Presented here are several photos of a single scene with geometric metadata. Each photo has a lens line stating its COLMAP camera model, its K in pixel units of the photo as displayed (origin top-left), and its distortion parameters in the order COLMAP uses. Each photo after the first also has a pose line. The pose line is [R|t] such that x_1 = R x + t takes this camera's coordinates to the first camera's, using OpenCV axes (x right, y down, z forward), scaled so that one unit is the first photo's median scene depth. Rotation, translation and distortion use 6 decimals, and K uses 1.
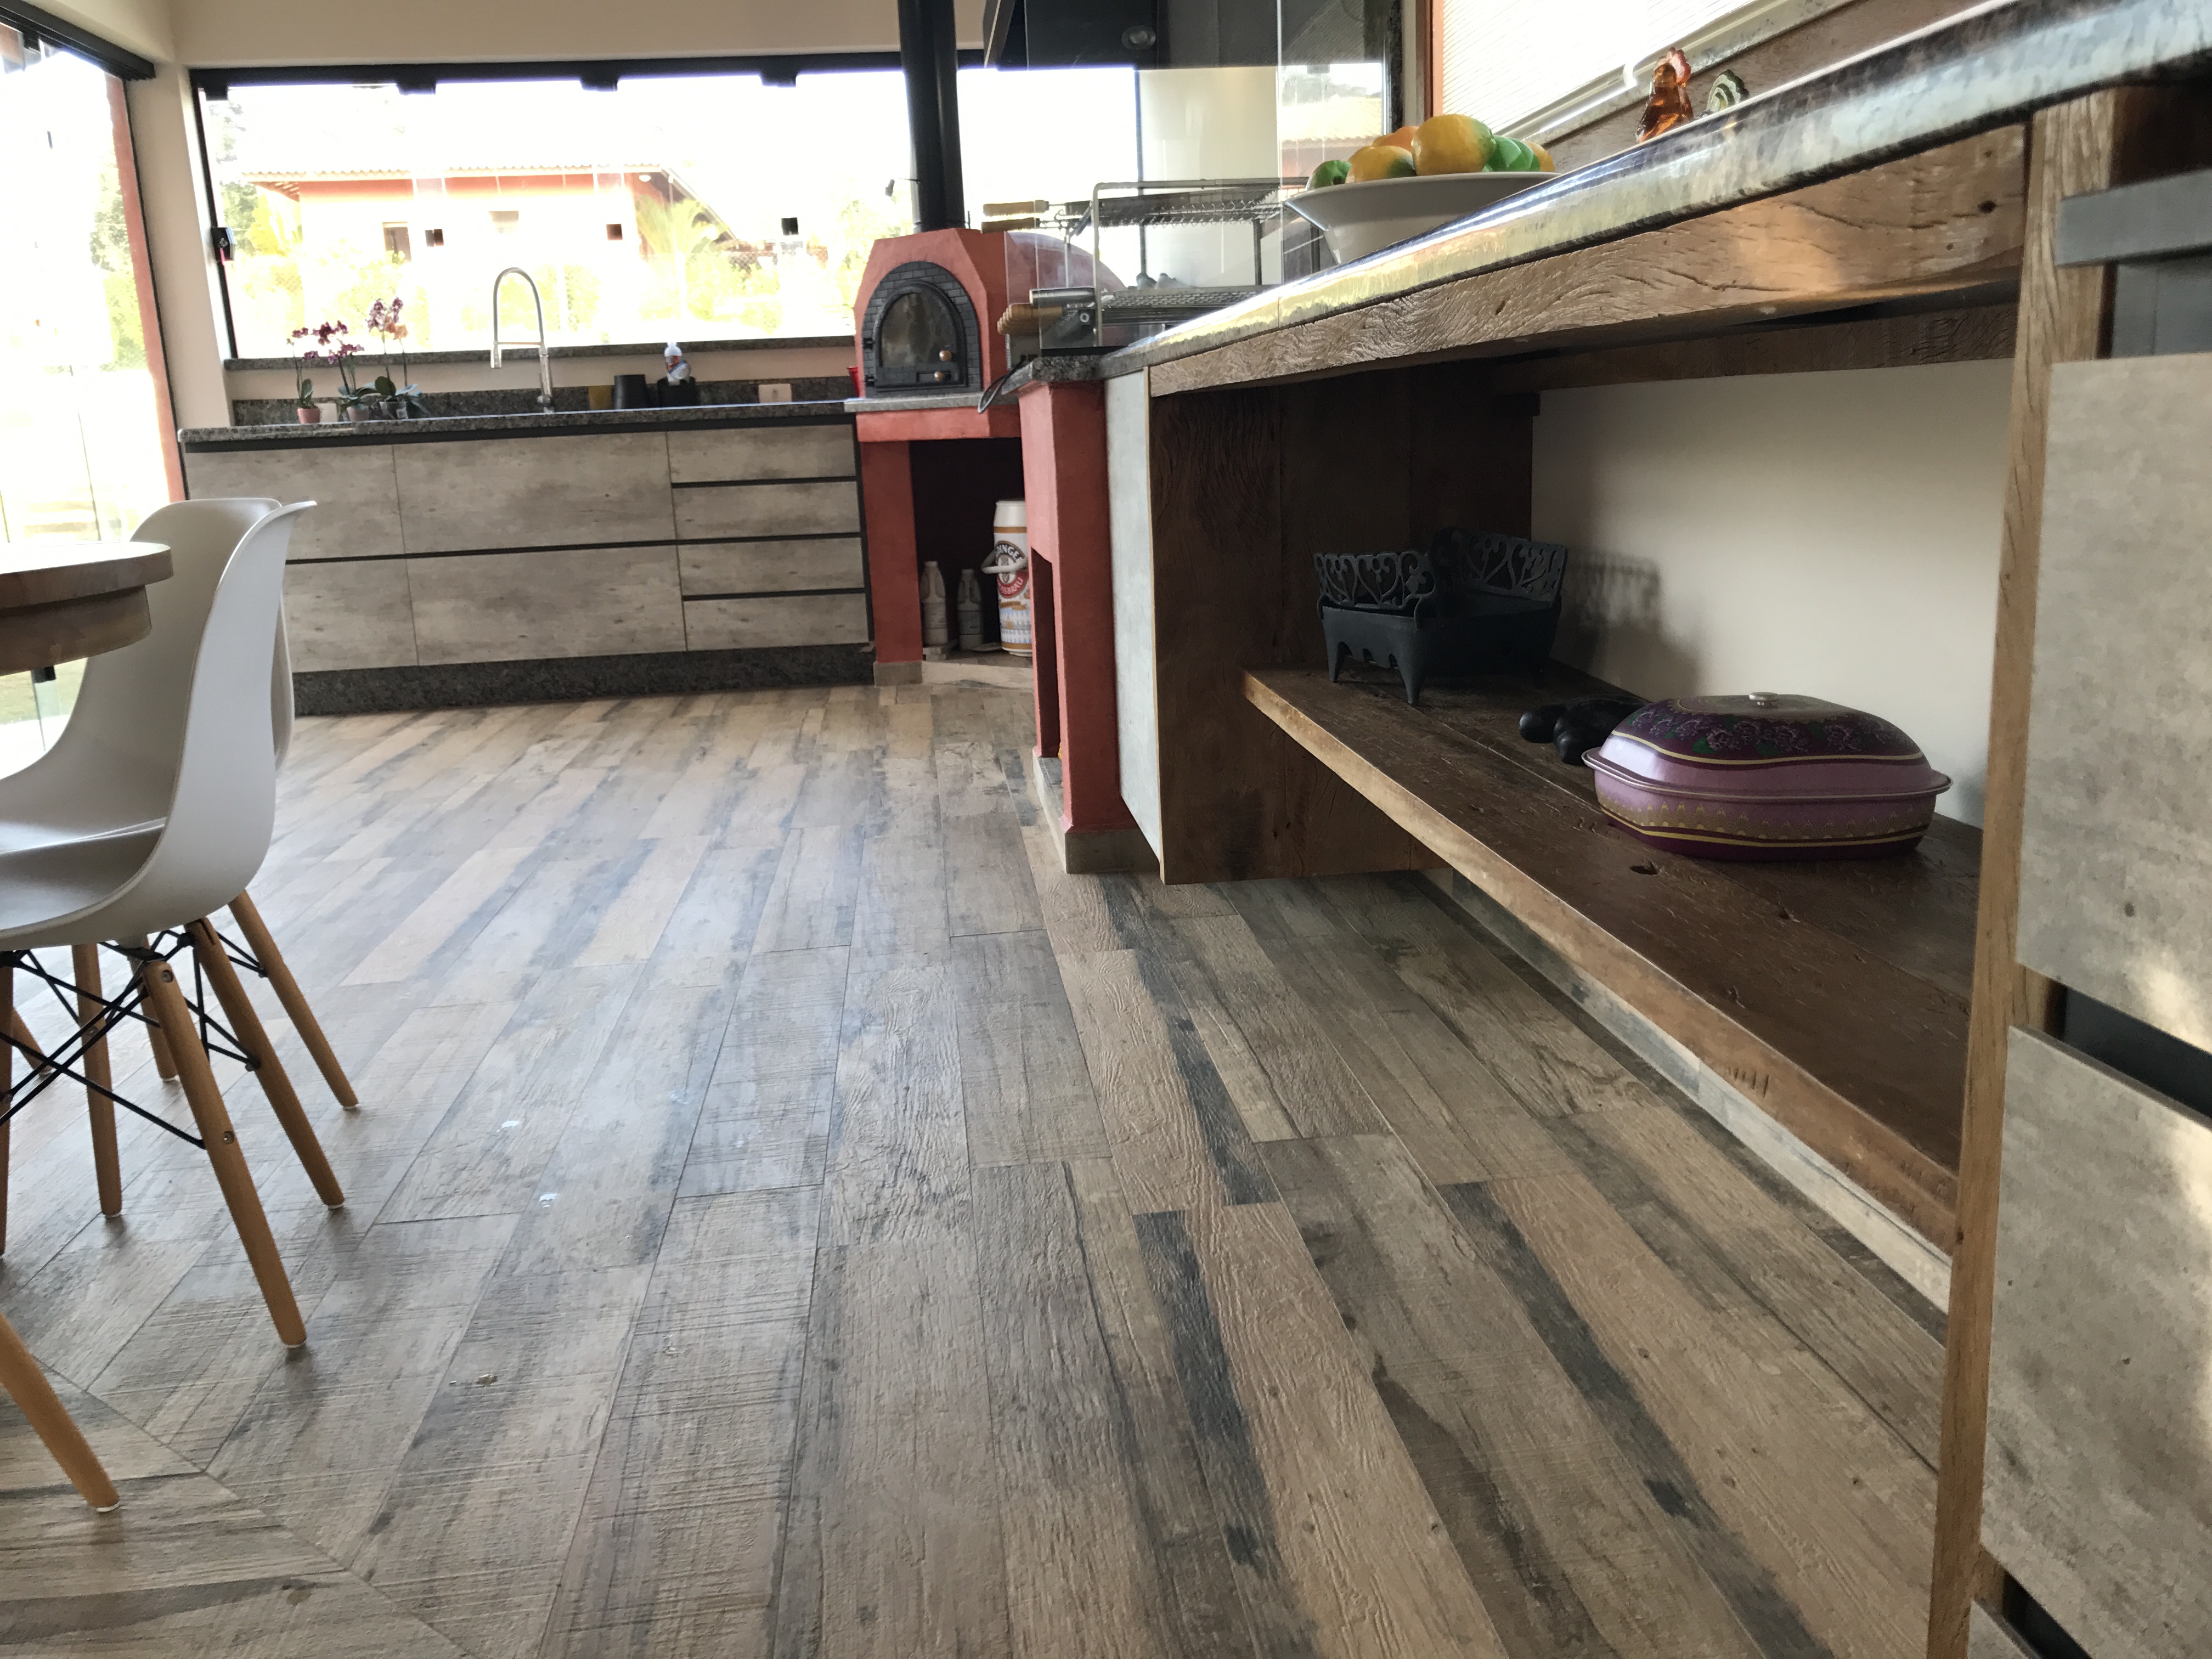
lens RADIAL K [[1817.4, 0, 1084.4], [0, 1817.4, 834.4], [0, 0, 1]] dist [0.045229, -0.060217]
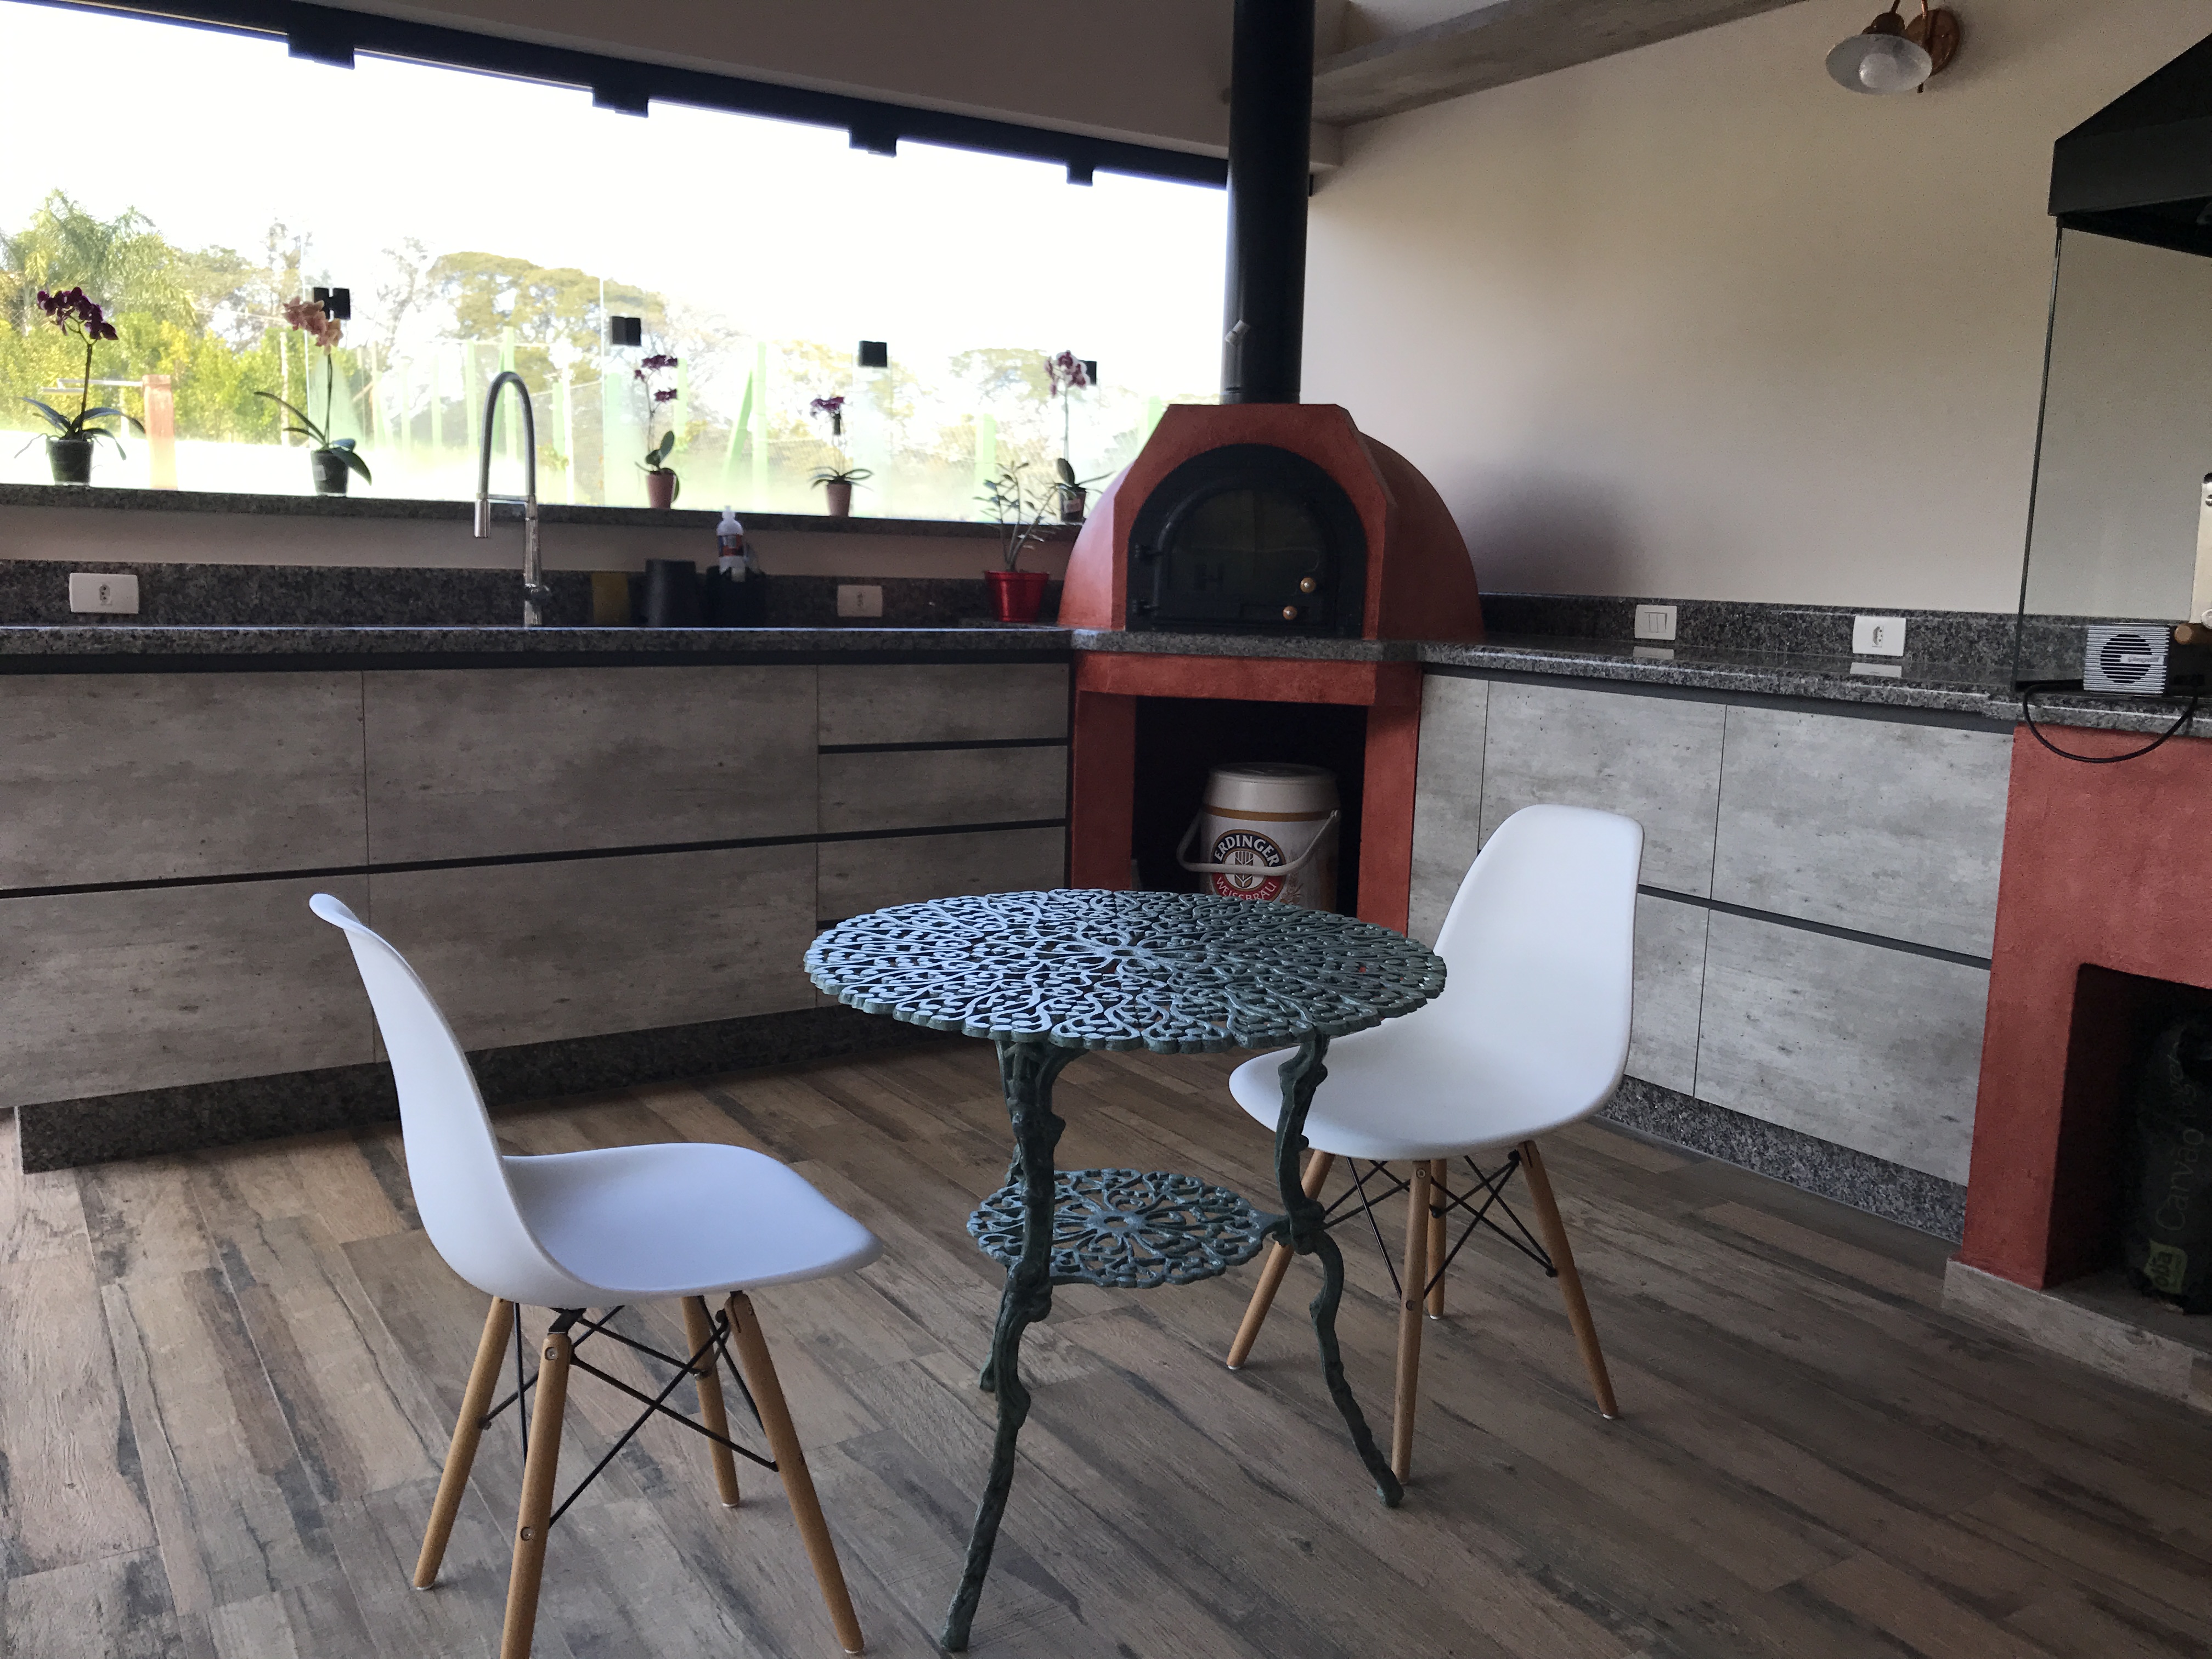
lens RADIAL K [[1817.4, 0, 1102.0], [0, 1817.4, 818.7], [0, 0, 1]] dist [0.045229, -0.060217]
pose [[0.886043, 0.002576, 0.463597, -0.455431], [0.033102, 0.997081, -0.068806, -0.128997], [-0.462421, 0.076311, 0.883371, 0.432360]]
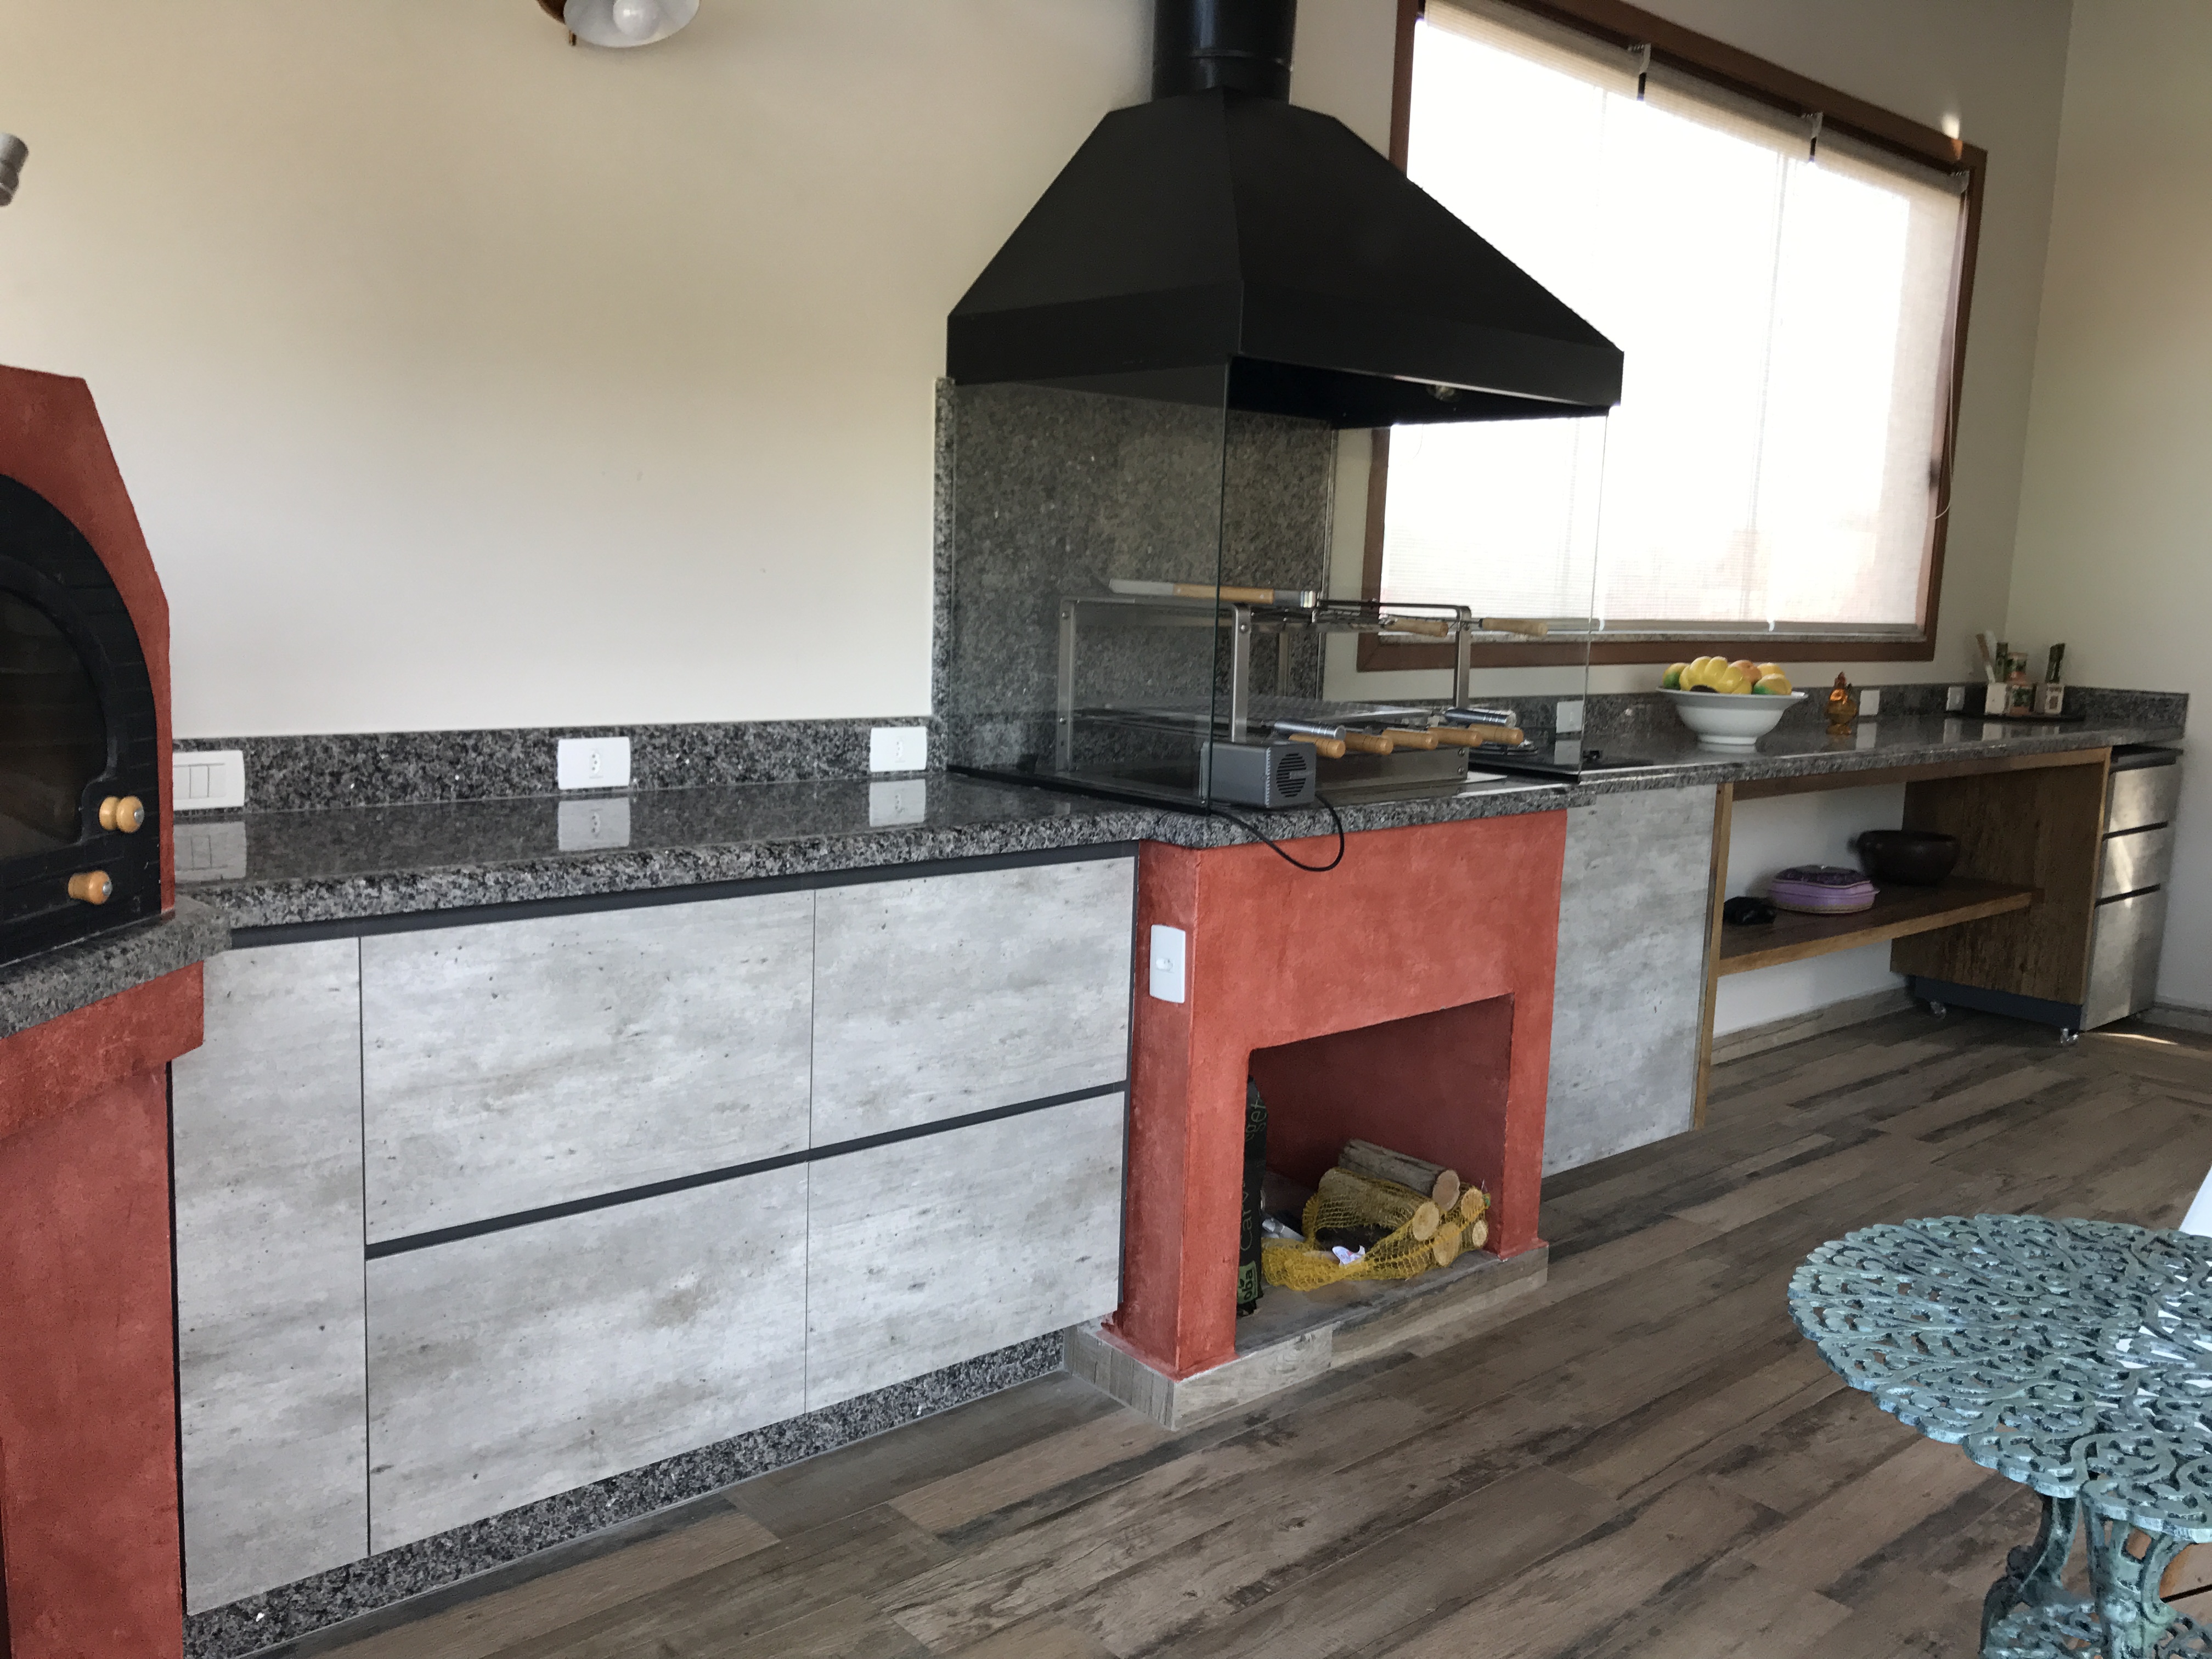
lens RADIAL K [[1817.4, 0, 1107.8], [0, 1817.4, 794.3], [0, 0, 1]] dist [0.045229, -0.060217]
pose [[-0.599719, -0.075215, 0.796668, -0.392389], [0.164428, 0.962745, 0.214674, -0.299258], [-0.783135, 0.259738, -0.565009, 1.027641]]
